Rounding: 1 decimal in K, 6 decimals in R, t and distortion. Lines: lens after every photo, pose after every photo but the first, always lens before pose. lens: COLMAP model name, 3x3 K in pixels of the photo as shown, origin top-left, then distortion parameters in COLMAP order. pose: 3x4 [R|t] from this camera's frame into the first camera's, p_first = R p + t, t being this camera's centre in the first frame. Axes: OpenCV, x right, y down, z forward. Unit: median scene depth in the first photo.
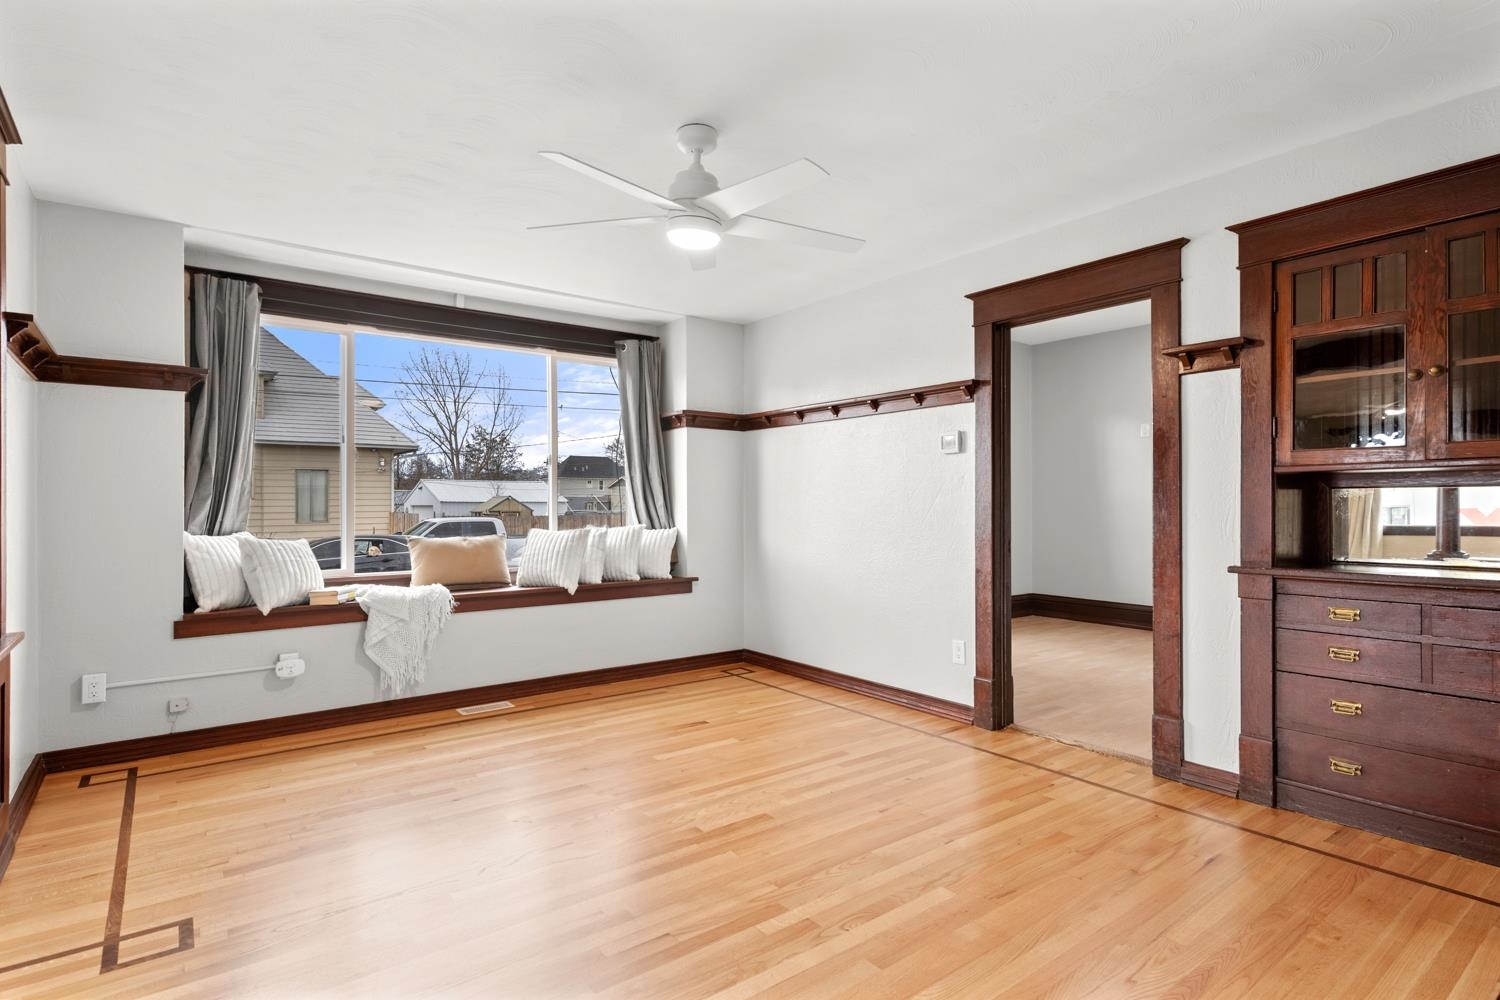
lens RADIAL K [[755.4, 0, 753.8], [0, 755.4, 508.5], [0, 0, 1]] dist [0.002492, 0.000237]
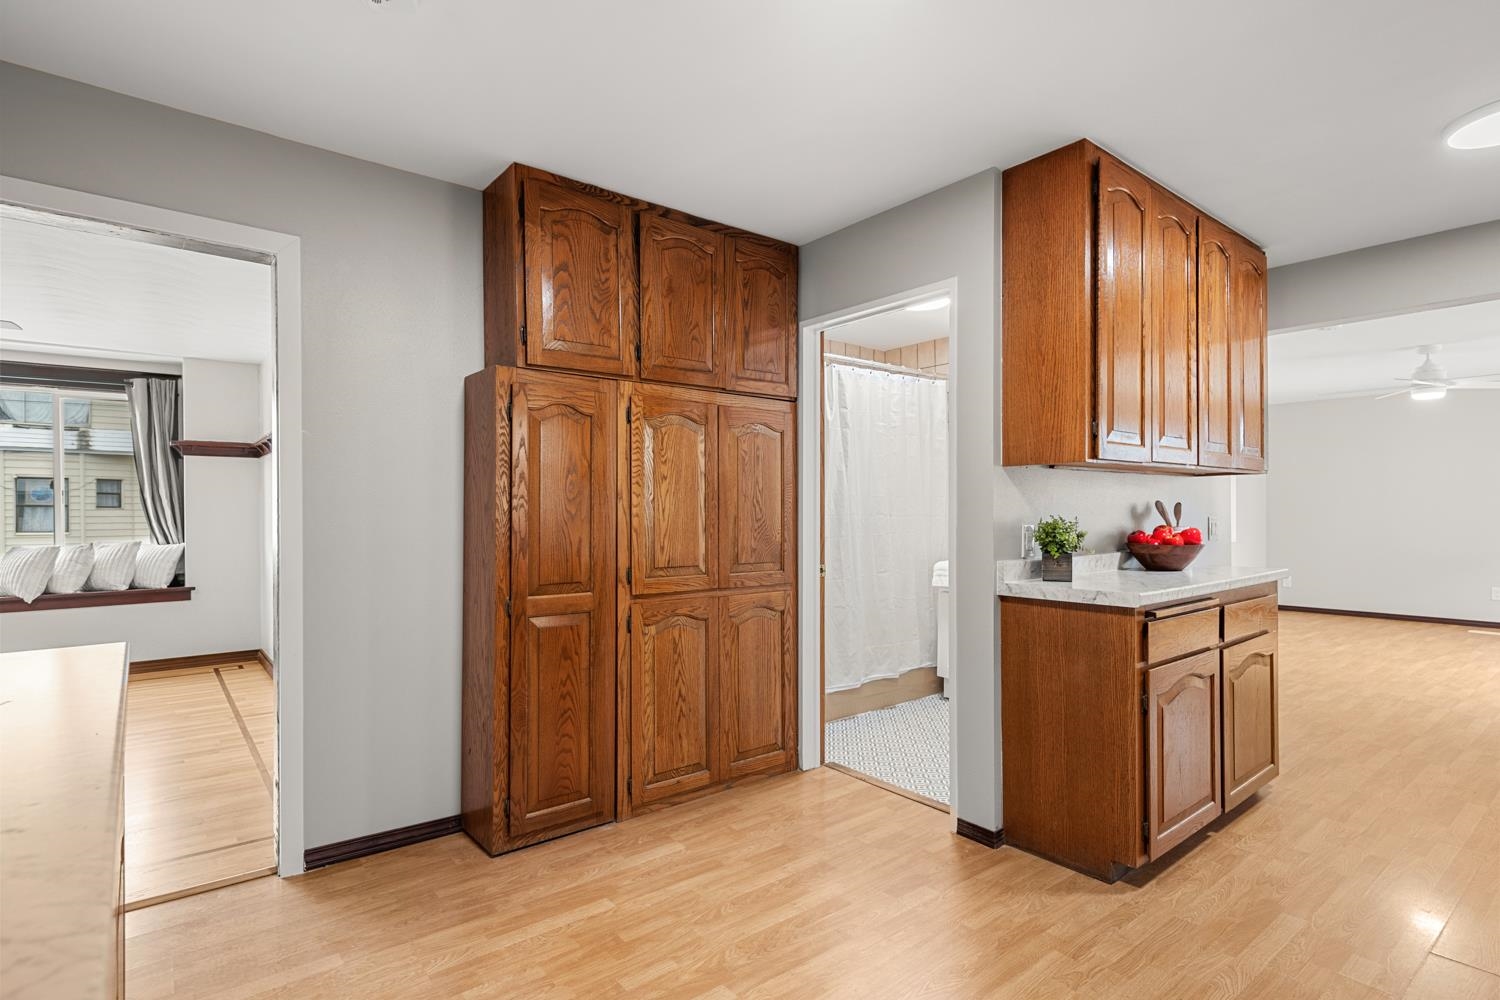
lens RADIAL K [[755.4, 0, 753.8], [0, 755.4, 508.5], [0, 0, 1]] dist [0.002492, 0.000237]
pose [[0.999409, -0.004024, 0.034138, 0.933270], [0.004227, 0.999974, -0.005867, -0.021324], [-0.034113, 0.006007, 0.999400, -0.216955]]
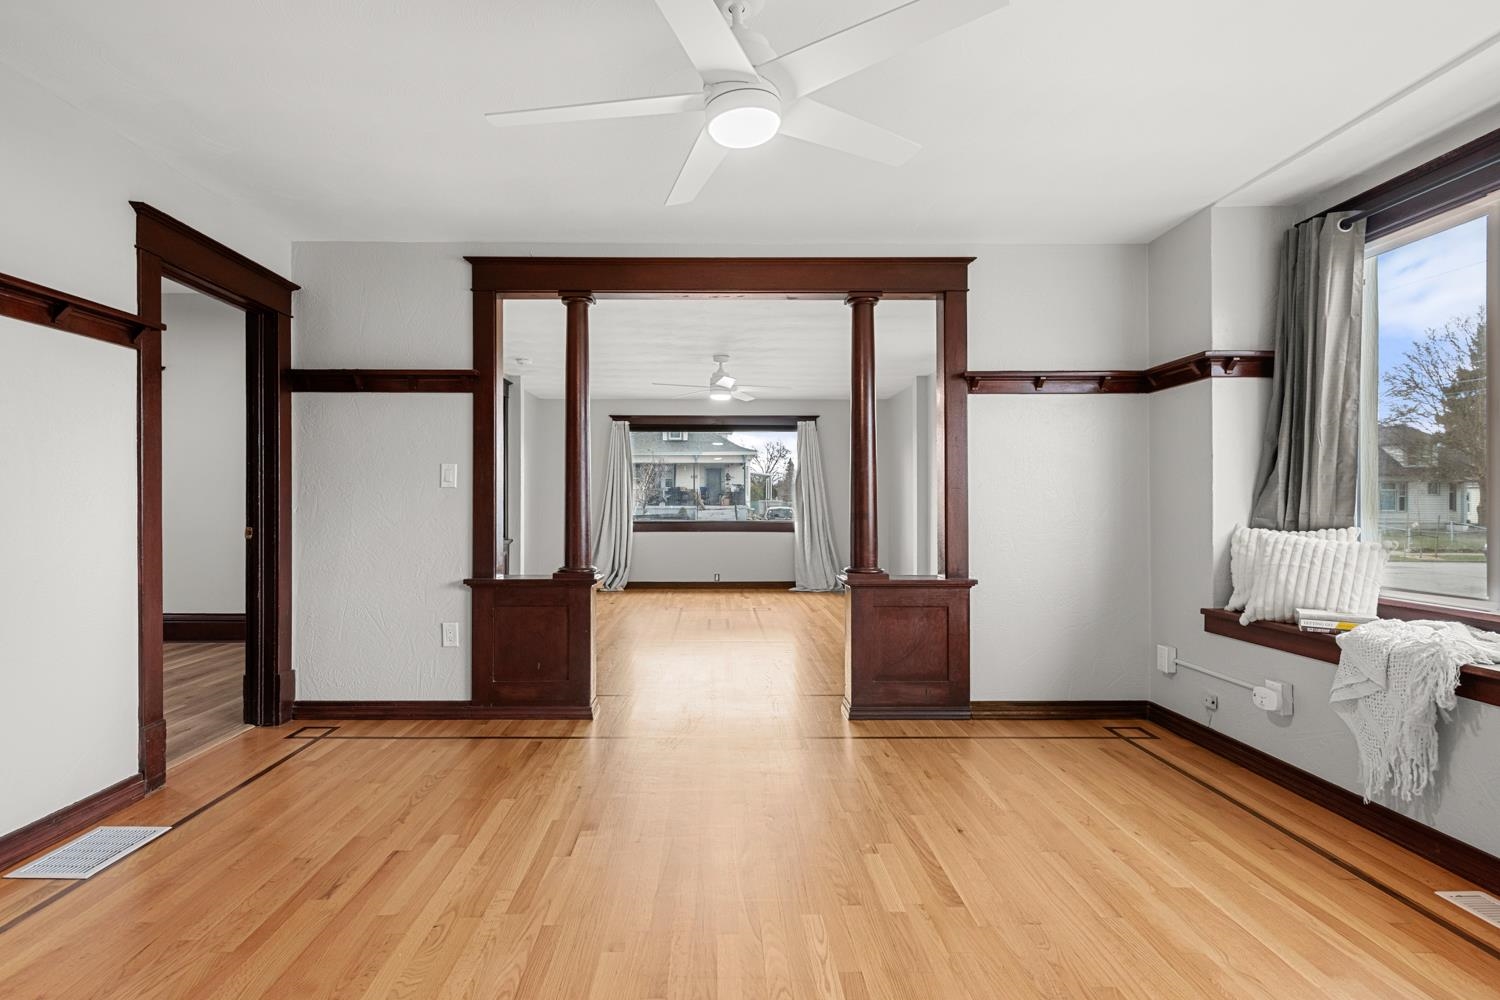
lens RADIAL K [[740.3, 0, 716.7], [0, 740.3, 497.2], [0, 0, 1]] dist [0.000985, -0.000032]
pose [[-0.602343, -0.001150, -0.798236, 0.330104], [-0.000645, 0.999999, -0.000954, -0.000025], [0.798237, -0.000060, -0.602343, 0.920661]]
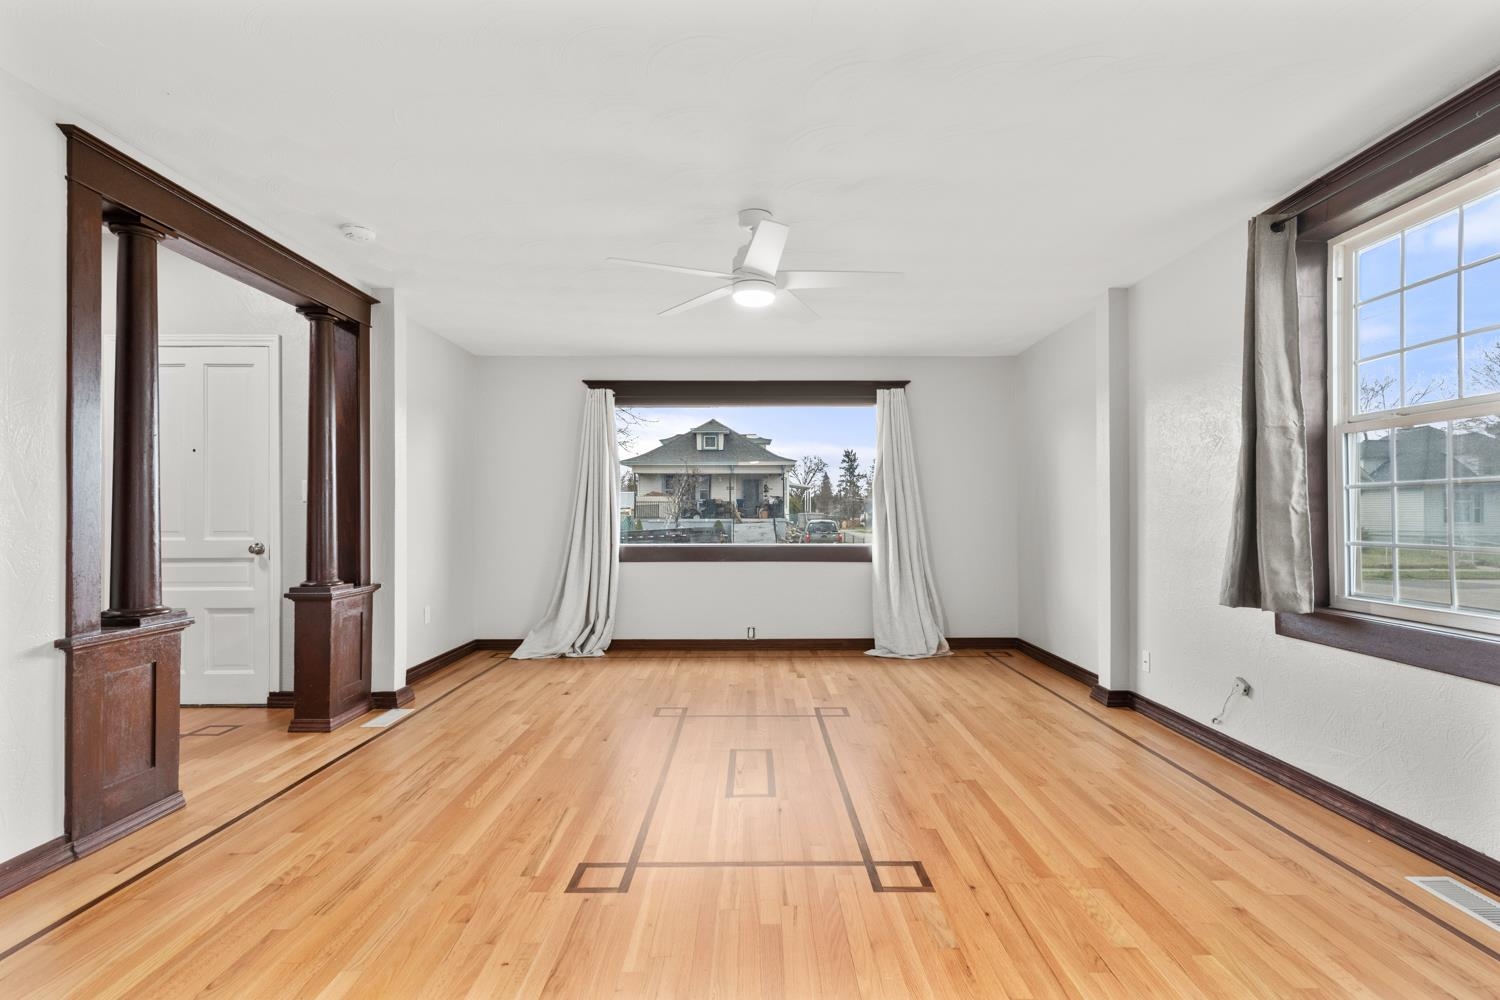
lens RADIAL K [[717.3, 0, 755.1], [0, 717.3, 506.2], [0, 0, 1]] dist [0.005825, -0.000128]
pose [[-0.602077, -0.004618, -0.798425, -0.387445], [0.000481, 0.999981, -0.006147, 0.002894], [0.798438, -0.004085, -0.602063, 0.390317]]
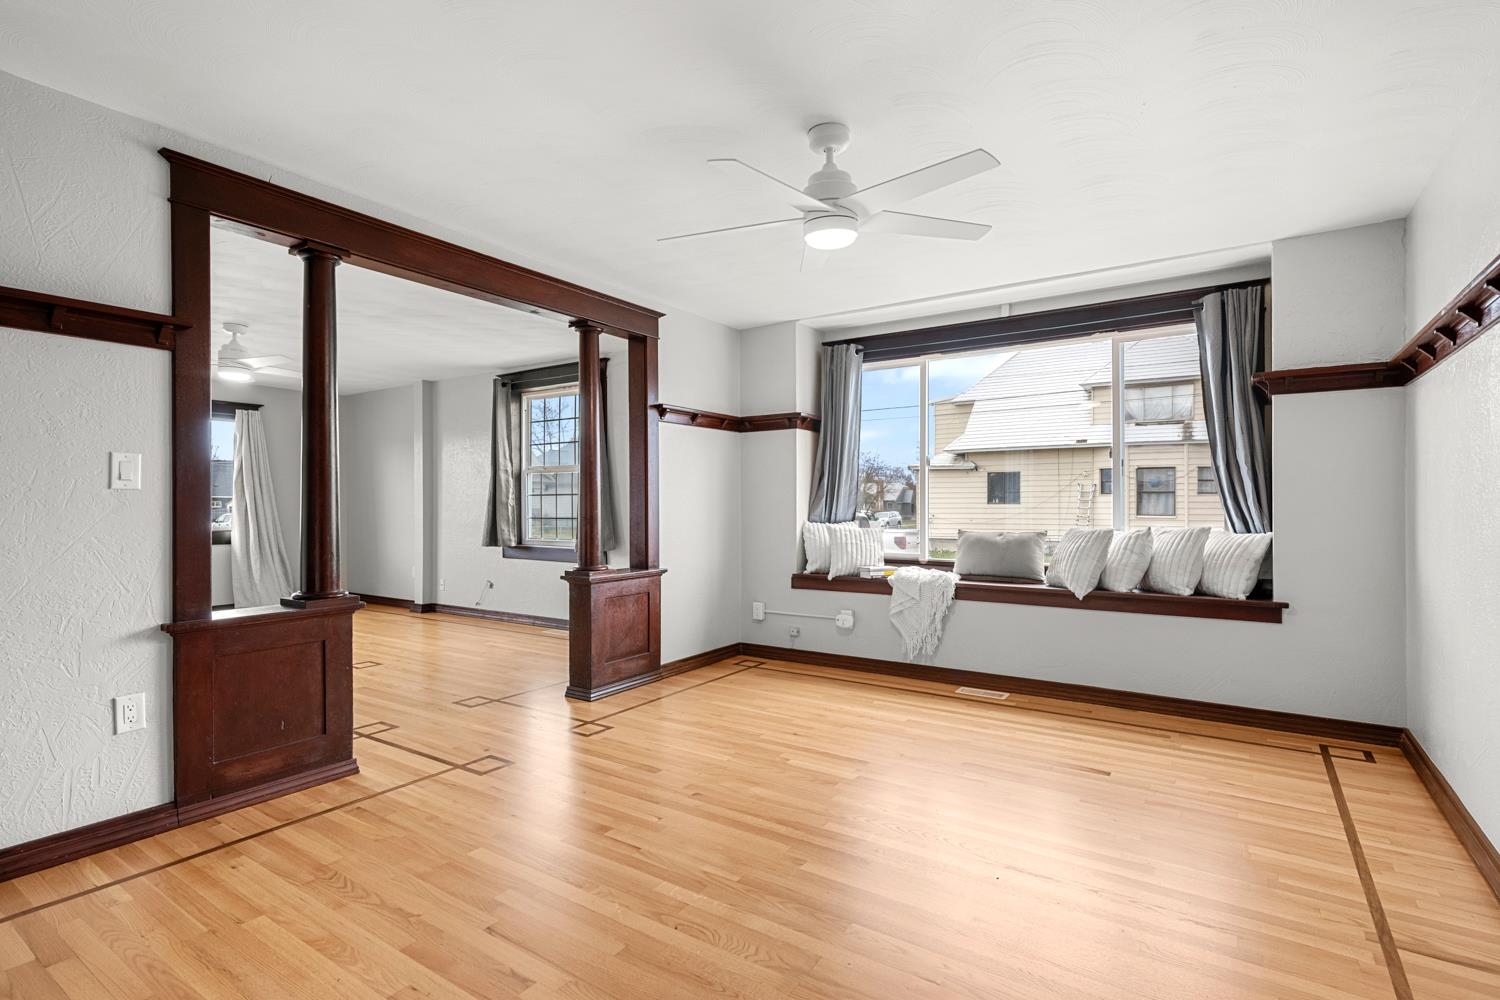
lens RADIAL K [[717.3, 0, 755.1], [0, 717.3, 506.2], [0, 0, 1]] dist [0.005825, -0.000128]
pose [[0.322912, 0.005559, -0.946413, 0.519193], [-0.002398, 0.999984, 0.005055, -0.003430], [0.946426, 0.000637, 0.322920, 0.388667]]
